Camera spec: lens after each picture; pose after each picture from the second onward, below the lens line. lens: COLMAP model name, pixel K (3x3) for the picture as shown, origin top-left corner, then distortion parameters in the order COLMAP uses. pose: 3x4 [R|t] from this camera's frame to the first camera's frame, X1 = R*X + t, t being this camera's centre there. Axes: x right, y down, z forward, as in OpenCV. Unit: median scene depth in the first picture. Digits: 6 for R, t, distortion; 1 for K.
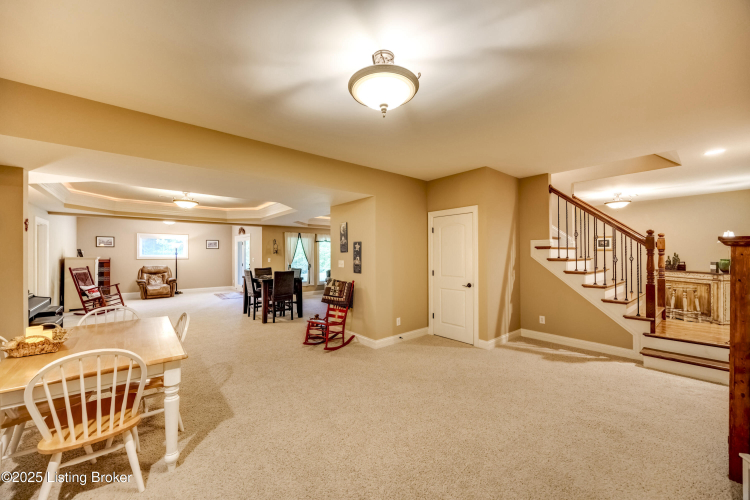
lens RADIAL K [[289.0, 0, 374.7], [0, 289.0, 252.8], [0, 0, 1]] dist [0.002284, -0.000024]
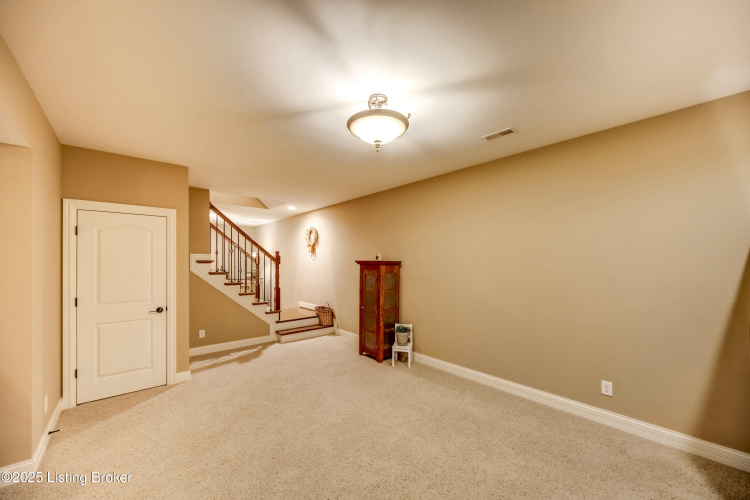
lens RADIAL K [[289.0, 0, 381.0], [0, 289.0, 260.3], [0, 0, 1]] dist [0.002284, -0.000024]
pose [[-0.032516, 0.012593, 0.999392, -0.491226], [0.000124, 0.999921, -0.012595, -0.010990], [-0.999471, -0.000286, -0.032515, 0.455635]]
